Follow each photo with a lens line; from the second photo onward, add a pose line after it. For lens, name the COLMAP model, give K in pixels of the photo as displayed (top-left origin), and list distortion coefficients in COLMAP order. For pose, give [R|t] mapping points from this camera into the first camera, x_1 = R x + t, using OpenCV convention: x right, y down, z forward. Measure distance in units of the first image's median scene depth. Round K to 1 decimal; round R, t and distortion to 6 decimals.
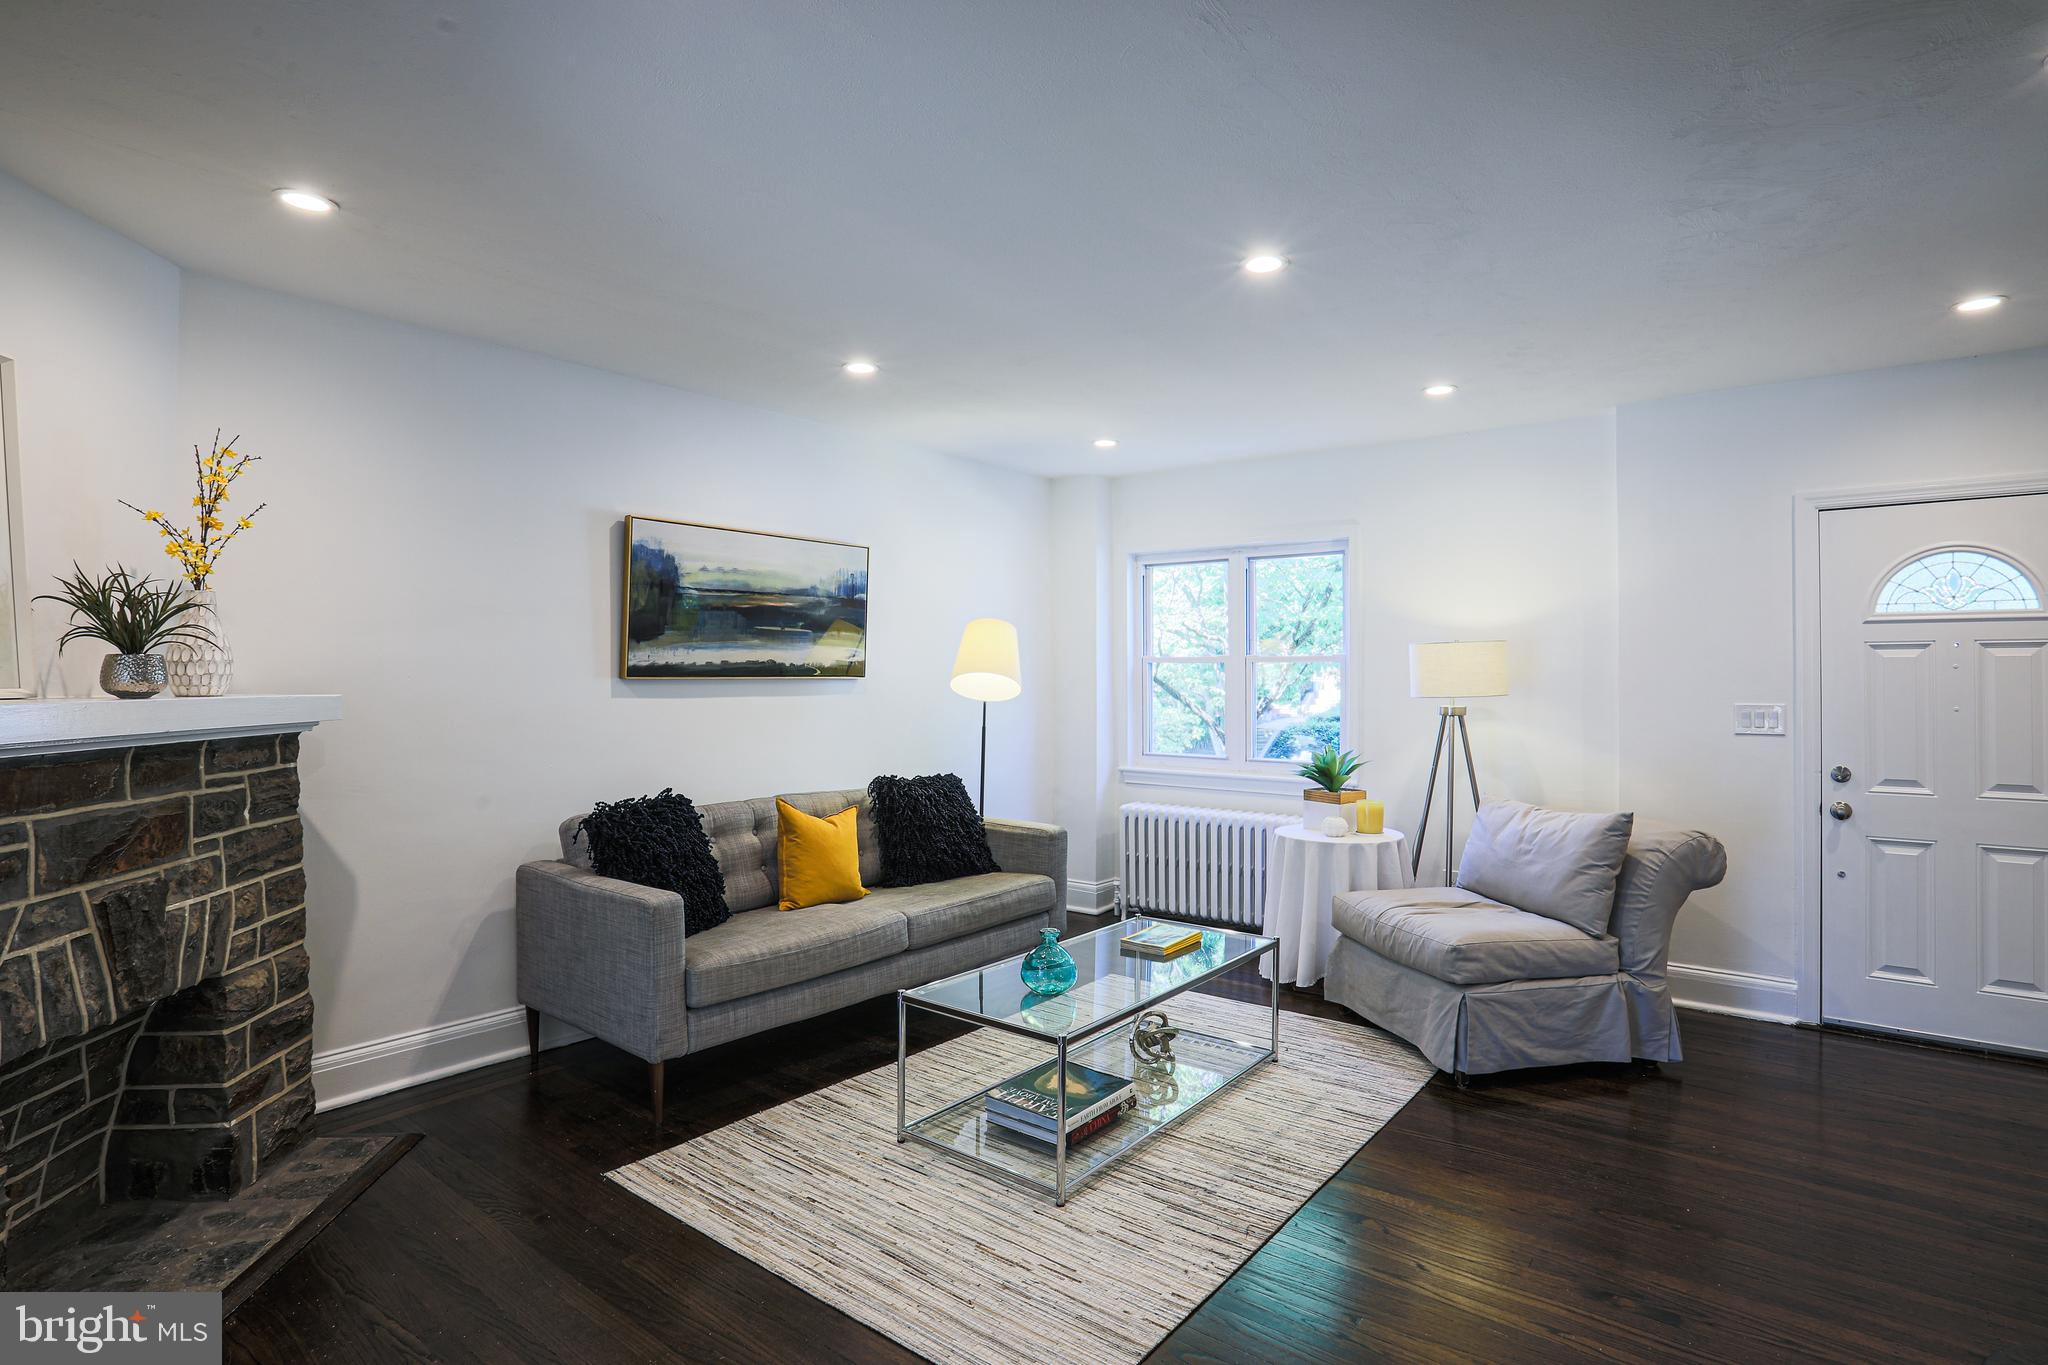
lens RADIAL K [[1019.4, 0, 993.0], [0, 1019.4, 685.8], [0, 0, 1]] dist [-0.058718, 0.023092]
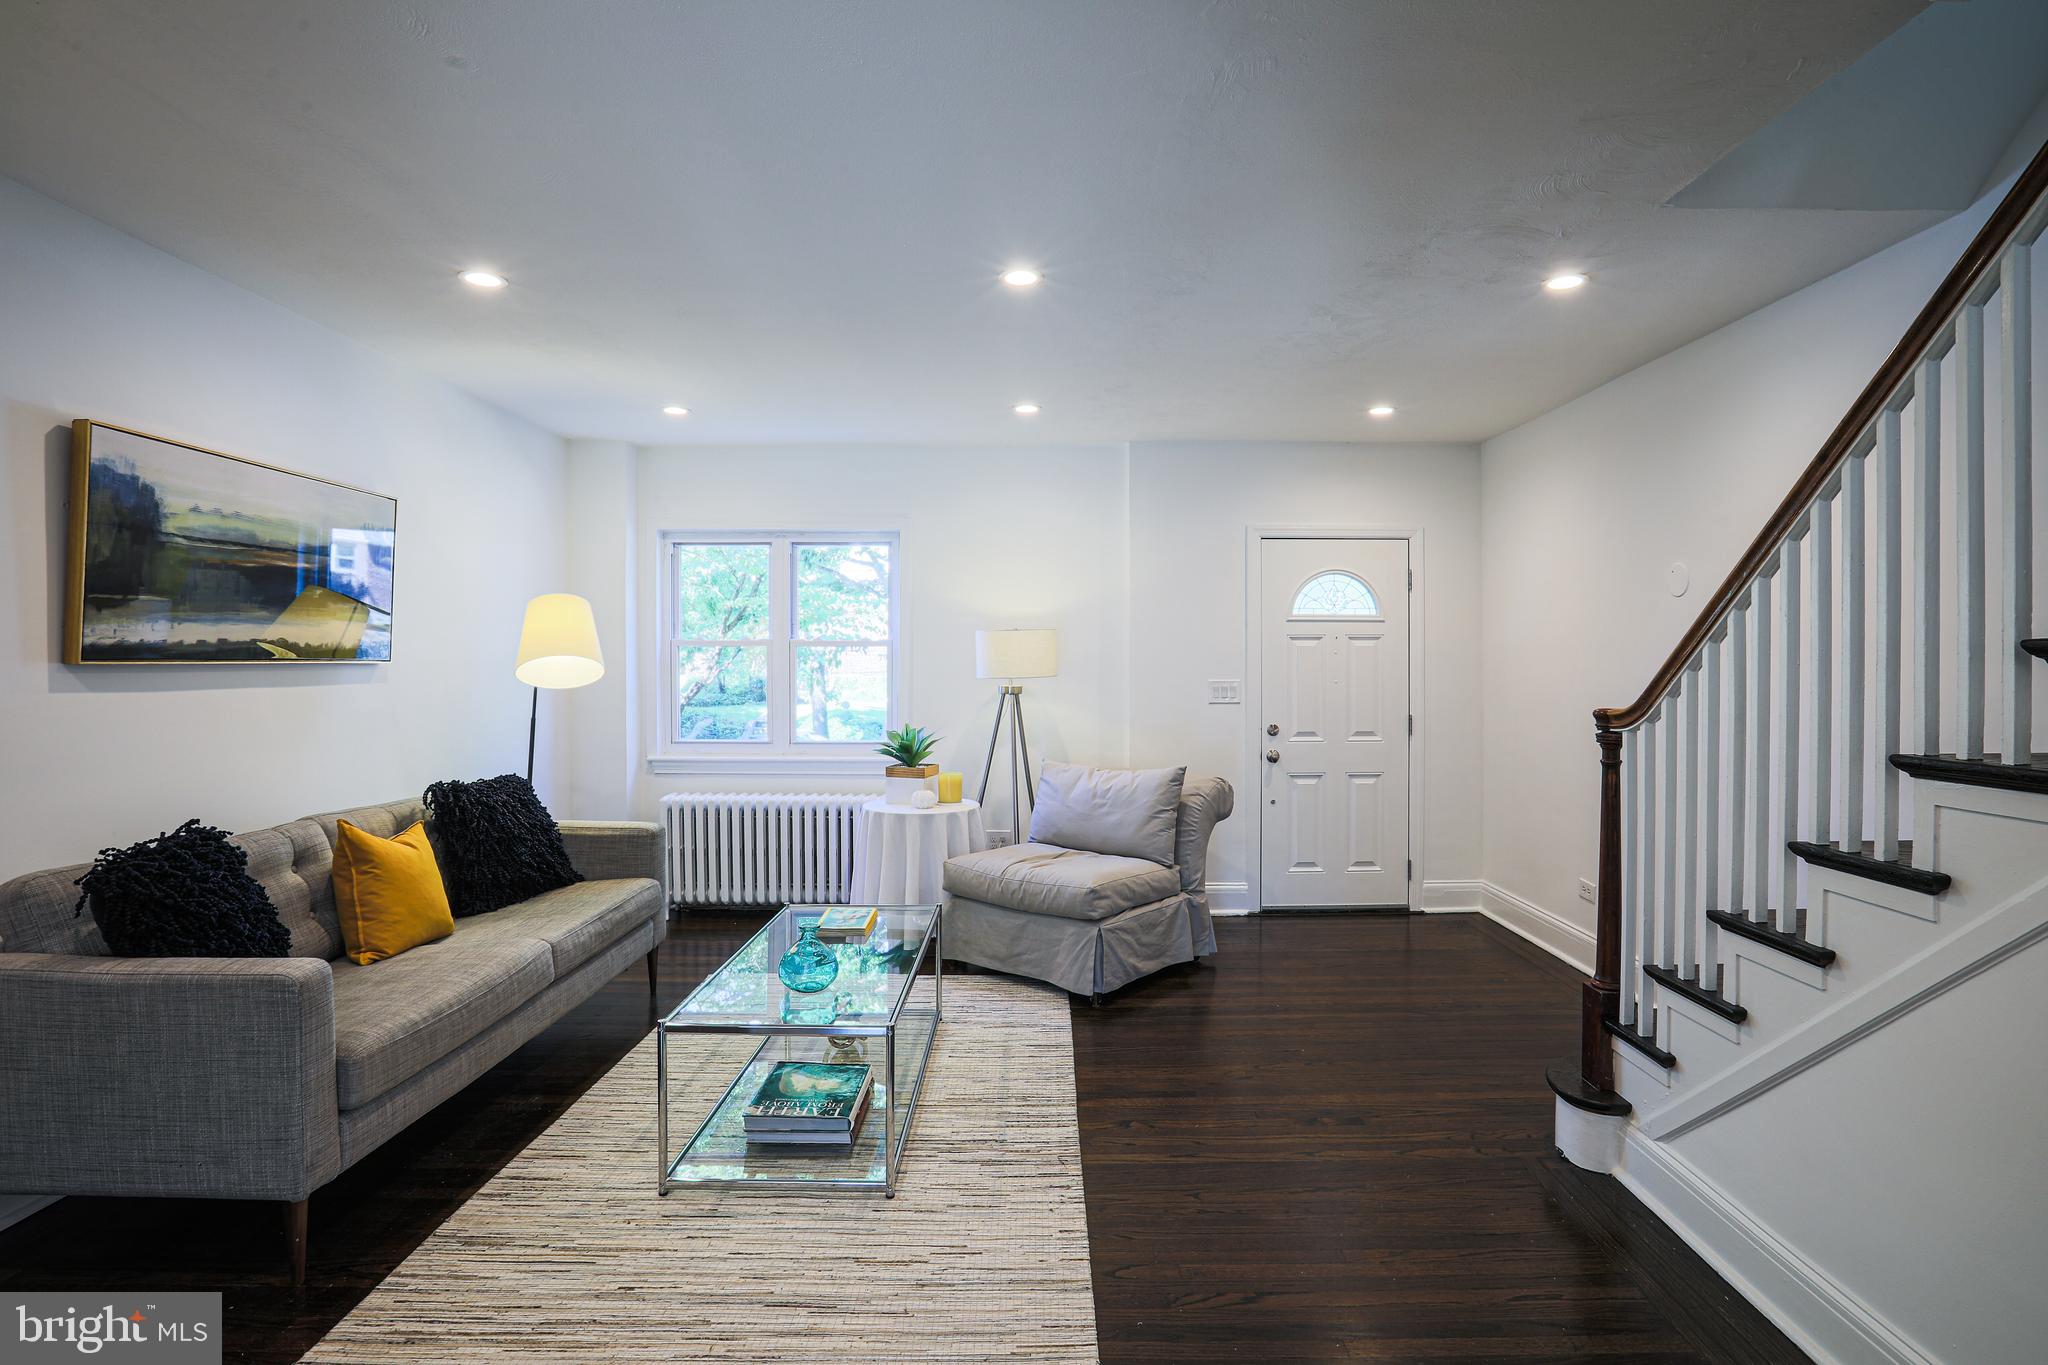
lens RADIAL K [[1019.4, 0, 1008.8], [0, 1019.4, 678.1], [0, 0, 1]] dist [-0.058718, 0.023092]
pose [[0.778930, -0.011060, 0.627013, -0.330241], [0.006369, 0.999932, 0.009726, 0.000438], [-0.627078, -0.003582, 0.778948, 0.119641]]
